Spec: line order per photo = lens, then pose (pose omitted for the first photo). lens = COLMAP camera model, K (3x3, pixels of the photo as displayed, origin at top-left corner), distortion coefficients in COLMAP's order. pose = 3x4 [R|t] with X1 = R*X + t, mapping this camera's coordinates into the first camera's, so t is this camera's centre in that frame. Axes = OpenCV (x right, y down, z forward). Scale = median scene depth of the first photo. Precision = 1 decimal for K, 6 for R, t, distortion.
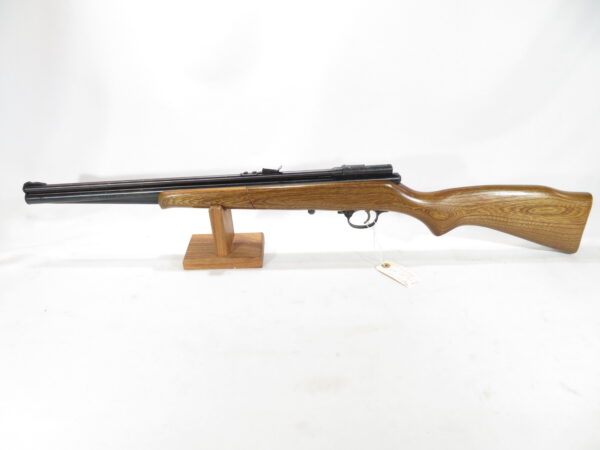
lens RADIAL K [[431.0, 0, 300.0], [0, 431.0, 225.0], [0, 0, 1]] dist [0.009811, 0.000960]
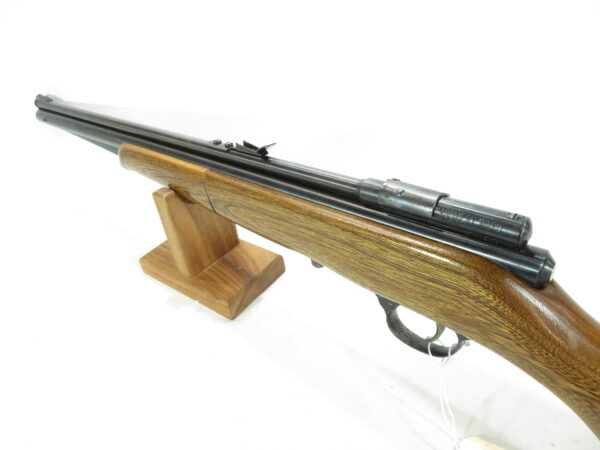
lens RADIAL K [[431.0, 0, 300.0], [0, 431.0, 225.0], [0, 0, 1]] dist [0.009811, 0.000960]
pose [[0.762717, 0.326222, -0.558428, 0.249472], [-0.269704, 0.945236, 0.183819, -0.143584], [0.587812, 0.010409, 0.808930, 0.636194]]
